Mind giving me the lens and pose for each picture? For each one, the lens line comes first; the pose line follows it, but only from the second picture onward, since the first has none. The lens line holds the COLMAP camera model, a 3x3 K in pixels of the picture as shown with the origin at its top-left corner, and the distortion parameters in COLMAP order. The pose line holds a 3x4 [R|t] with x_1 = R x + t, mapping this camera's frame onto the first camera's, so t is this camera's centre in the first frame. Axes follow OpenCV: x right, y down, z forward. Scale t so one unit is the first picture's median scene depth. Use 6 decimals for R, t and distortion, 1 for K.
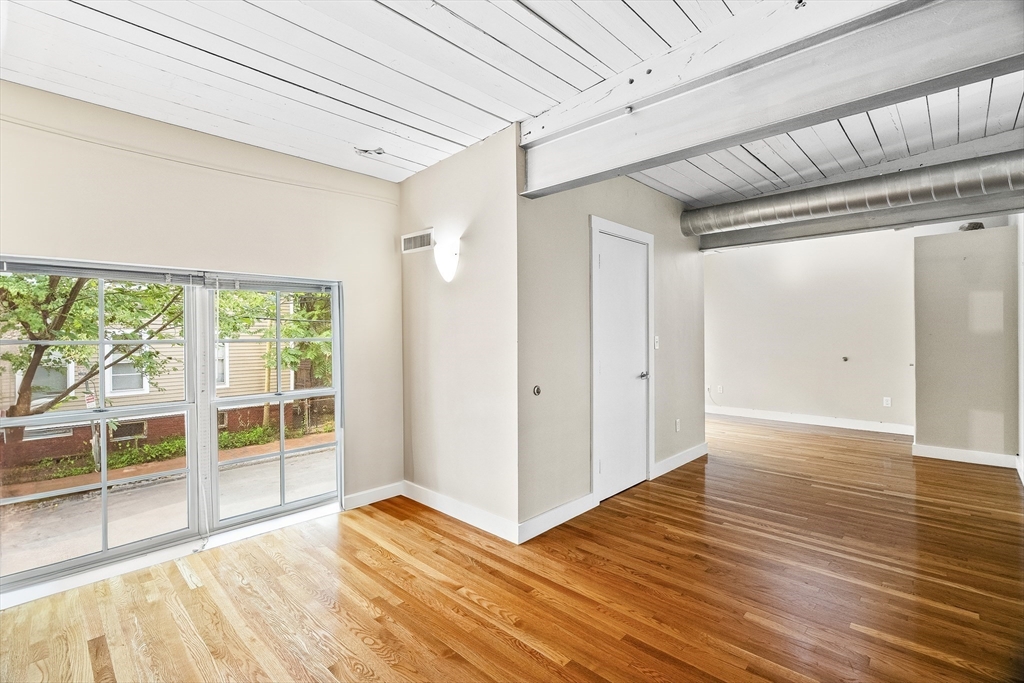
lens RADIAL K [[466.4, 0, 501.7], [0, 466.4, 341.2], [0, 0, 1]] dist [0.020079, 0.000589]
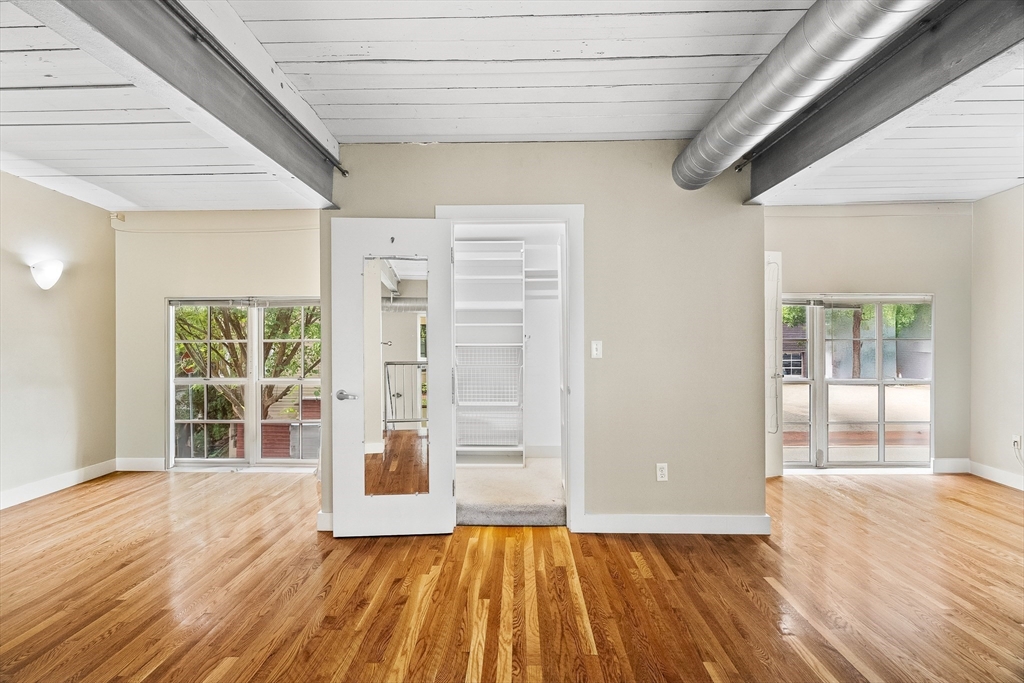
lens RADIAL K [[466.4, 0, 477.9], [0, 466.4, 345.4], [0, 0, 1]] dist [0.020079, 0.000589]
pose [[0.655112, 0.009314, -0.755475, 1.123655], [-0.005478, 0.999956, 0.007578, -0.005221], [0.755512, -0.000826, 0.655134, 0.585938]]
